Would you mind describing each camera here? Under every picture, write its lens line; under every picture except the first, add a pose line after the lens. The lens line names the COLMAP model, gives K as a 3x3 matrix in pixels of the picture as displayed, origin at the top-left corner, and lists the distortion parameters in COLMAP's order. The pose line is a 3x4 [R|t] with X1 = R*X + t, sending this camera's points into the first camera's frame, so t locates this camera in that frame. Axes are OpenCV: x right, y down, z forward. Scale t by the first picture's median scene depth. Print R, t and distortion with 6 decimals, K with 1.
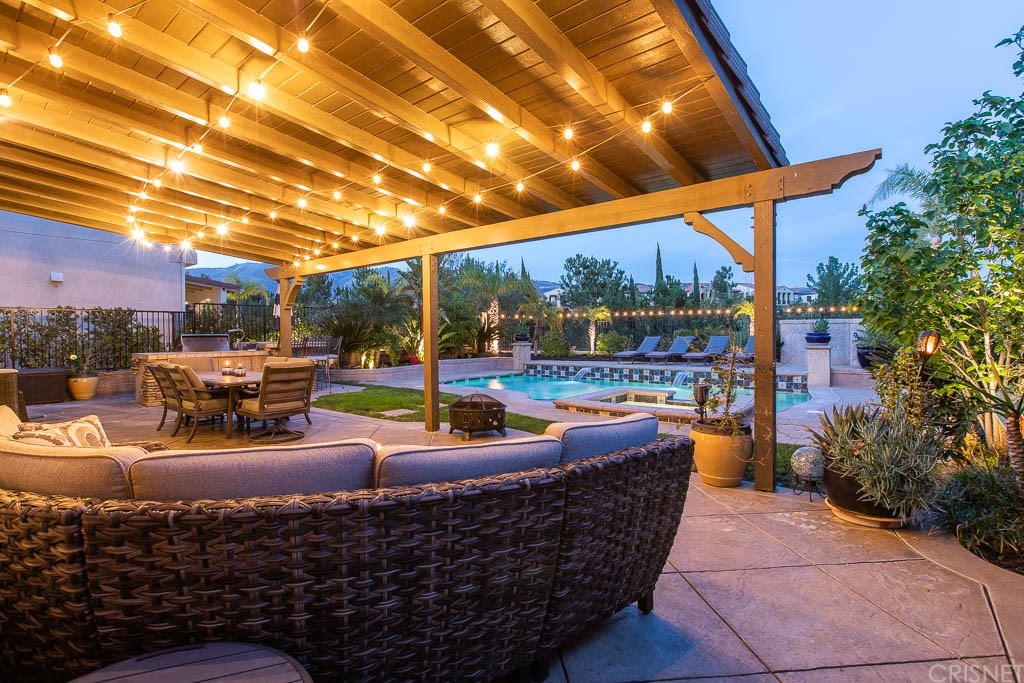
lens RADIAL K [[481.6, 0, 511.8], [0, 481.6, 338.5], [0, 0, 1]] dist [-0.007461, -0.000055]
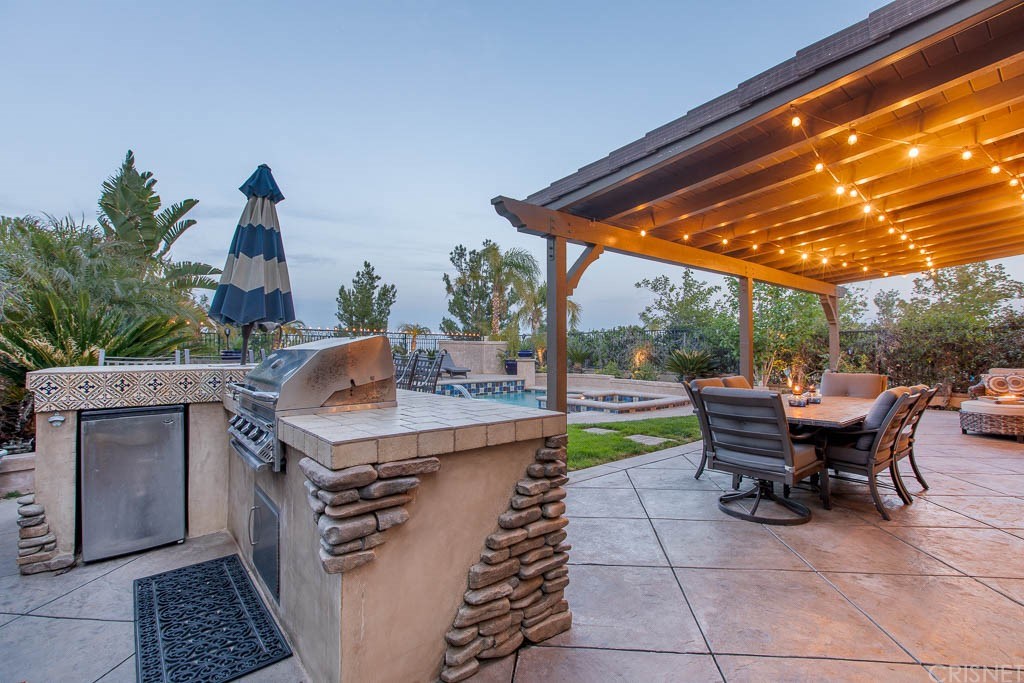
lens RADIAL K [[465.9, 0, 510.6], [0, 465.9, 343.3], [0, 0, 1]] dist [0.002463, -0.001259]
pose [[0.193948, 0.021811, 0.980769, -0.543777], [0.011445, 0.999634, -0.024494, 0.000360], [-0.980945, 0.015975, 0.193628, 0.529693]]
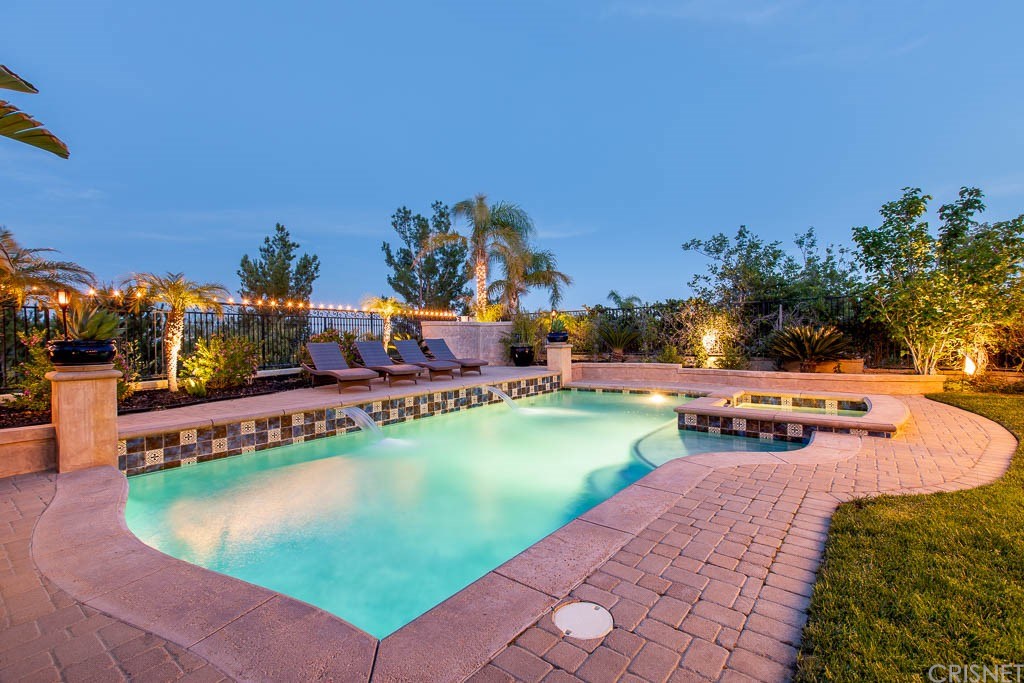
lens RADIAL K [[465.9, 0, 509.7], [0, 465.9, 335.7], [0, 0, 1]] dist [0.002463, -0.001259]
pose [[-0.011011, 0.006502, 0.999918, -0.271390], [0.031764, 0.999476, -0.006150, -0.001688], [-0.999435, 0.031693, -0.011212, 0.774672]]
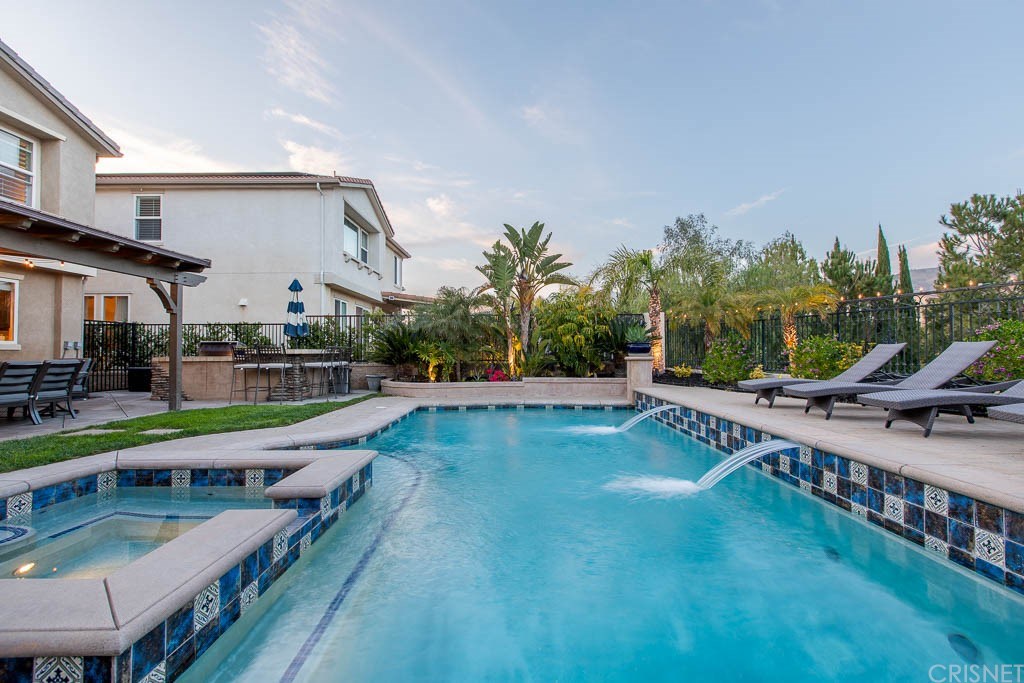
lens RADIAL K [[465.9, 0, 507.8], [0, 465.9, 341.6], [0, 0, 1]] dist [0.002463, -0.001259]
pose [[0.625008, -0.012329, -0.780521, 0.394152], [-0.010519, 0.999651, -0.024214, 0.006812], [0.780548, 0.023345, 0.624660, 0.516675]]
